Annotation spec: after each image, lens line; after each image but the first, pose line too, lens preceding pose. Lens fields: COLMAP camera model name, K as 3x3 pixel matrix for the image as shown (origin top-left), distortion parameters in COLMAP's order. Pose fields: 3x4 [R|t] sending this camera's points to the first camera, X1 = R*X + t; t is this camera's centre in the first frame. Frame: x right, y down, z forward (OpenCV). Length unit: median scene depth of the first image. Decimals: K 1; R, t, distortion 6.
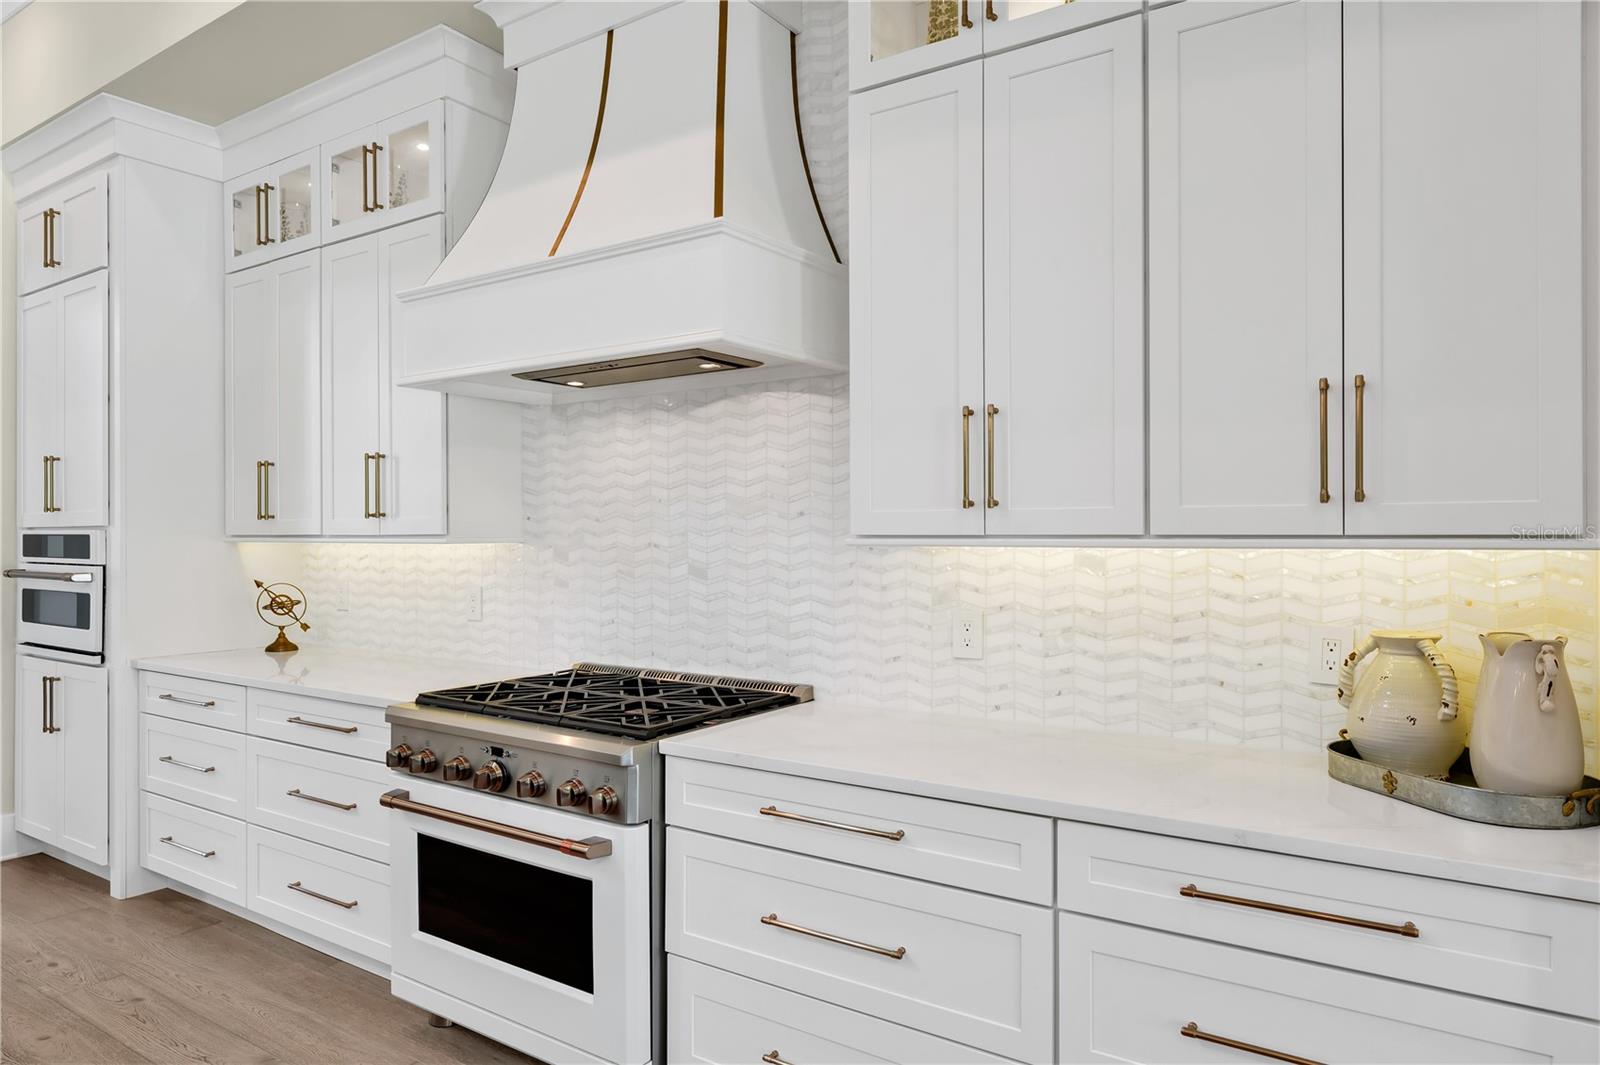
lens RADIAL K [[1019.8, 0, 786.3], [0, 1019.8, 530.5], [0, 0, 1]] dist [0.007843, 0.001866]
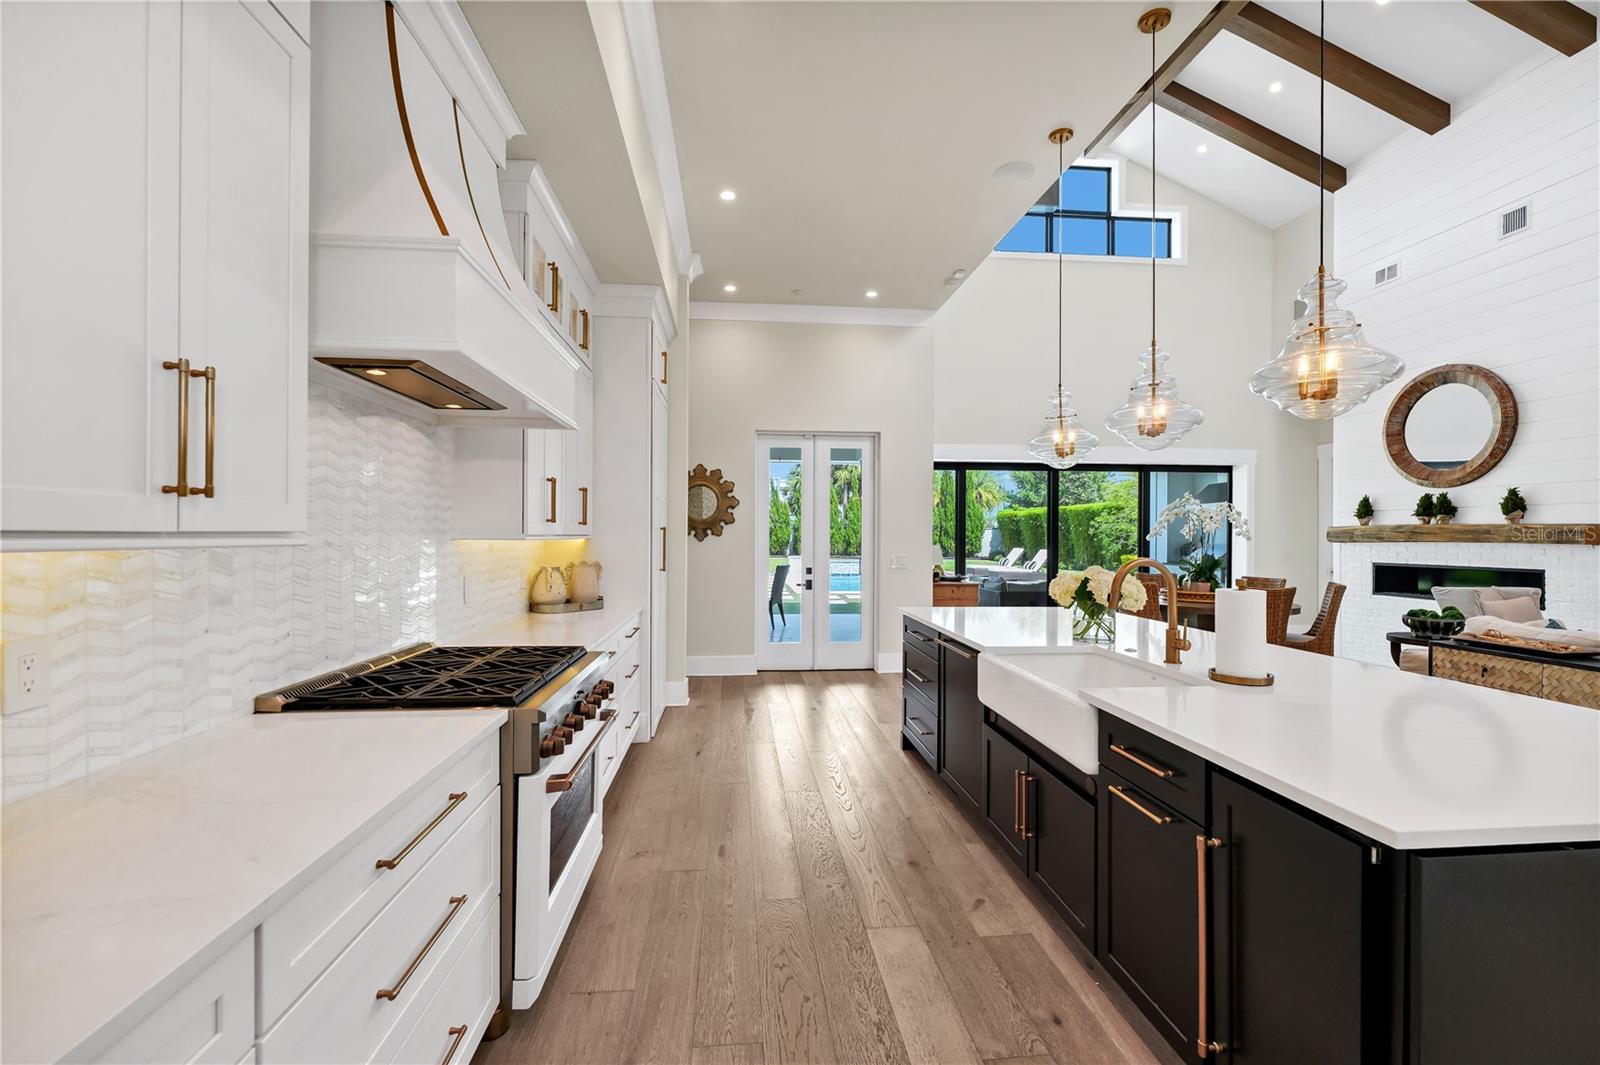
lens RADIAL K [[686.7, 0, 794.7], [0, 686.7, 535.1], [0, 0, 1]] dist [-0.002527, -0.000654]
pose [[-0.633164, 0.000858, 0.774017, -0.991182], [-0.004230, 0.999981, -0.004570, 0.007486], [-0.774006, -0.006168, -0.633148, 1.165412]]
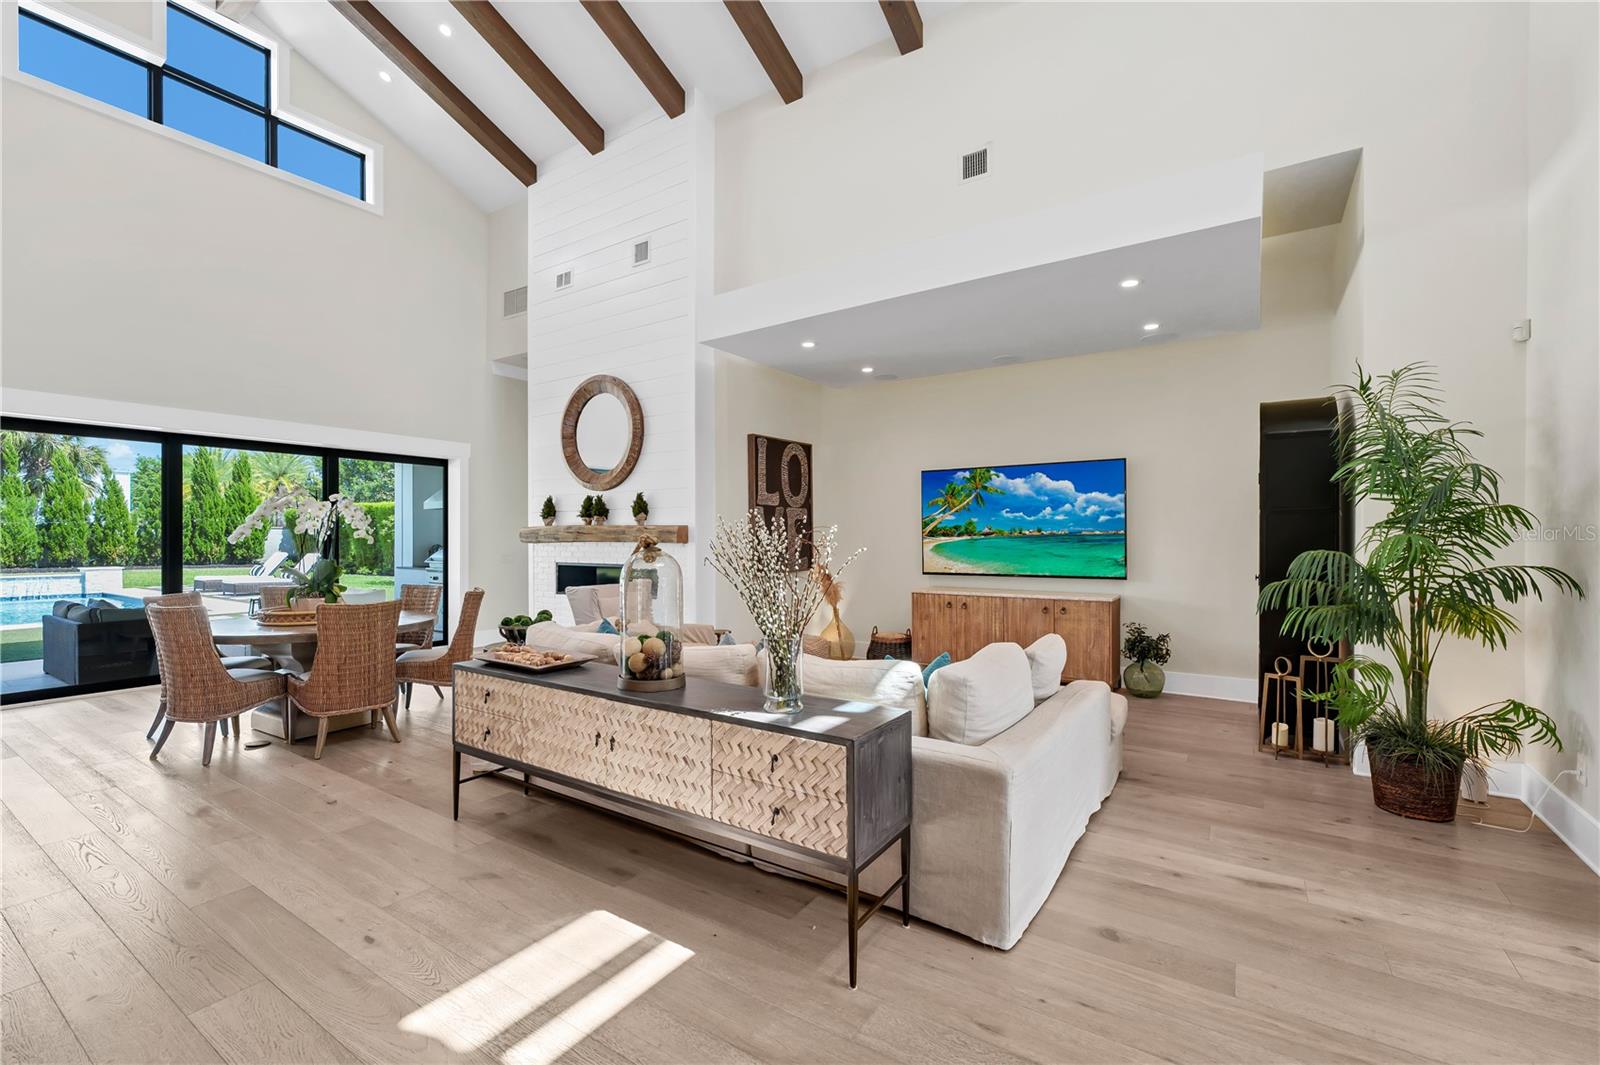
lens RADIAL K [[676.6, 0, 827.9], [0, 676.6, 539.3], [0, 0, 1]] dist [-0.003760, -0.000335]
pose [[-0.999370, 0.003925, -0.035260, -1.317806], [0.003874, 0.999991, 0.001515, 0.001706], [0.035265, 0.001377, -0.999377, 0.465822]]
